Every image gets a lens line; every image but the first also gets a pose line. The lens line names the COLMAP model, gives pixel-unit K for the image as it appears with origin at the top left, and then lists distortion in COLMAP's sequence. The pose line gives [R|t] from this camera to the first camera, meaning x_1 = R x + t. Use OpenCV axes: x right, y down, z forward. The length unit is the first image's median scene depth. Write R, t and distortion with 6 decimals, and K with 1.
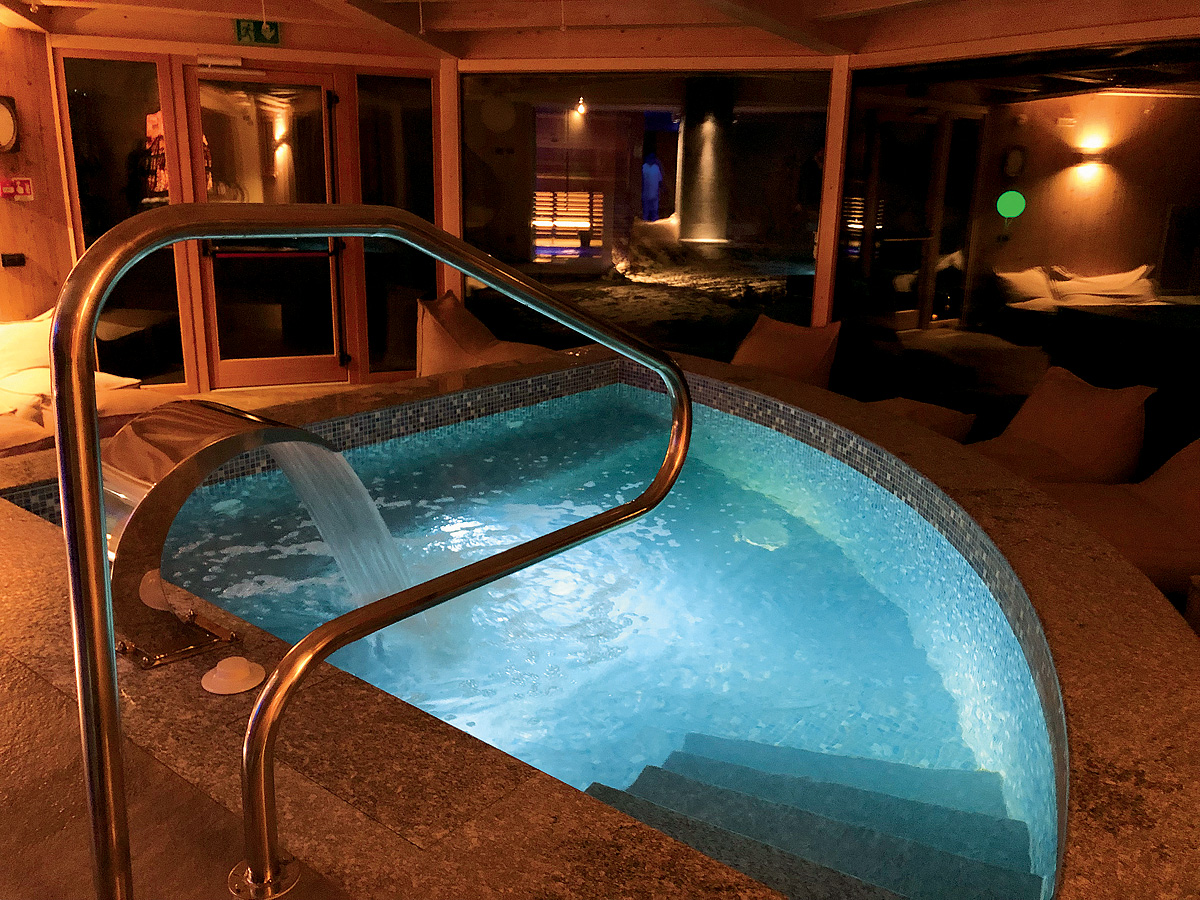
lens RADIAL K [[975.2, 0, 599.6], [0, 975.2, 441.9], [0, 0, 1]] dist [0.066917, -0.084982]
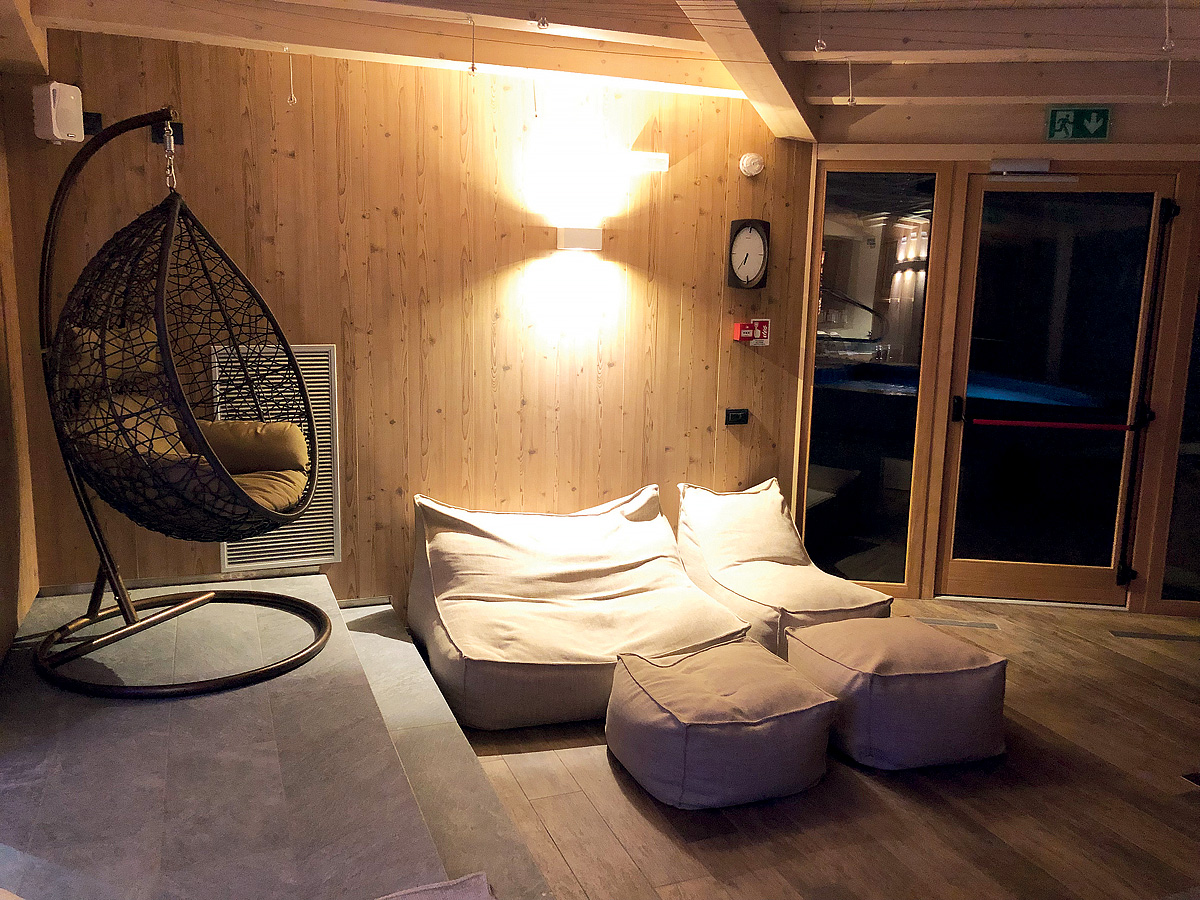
lens RADIAL K [[975.2, 0, 599.6], [0, 975.2, 441.9], [0, 0, 1]] dist [0.066917, -0.084982]
pose [[0.871895, 0.080218, -0.483078, -0.296616], [-0.134940, 0.987656, -0.079543, -0.083116], [0.470734, 0.134540, 0.871957, 0.243799]]
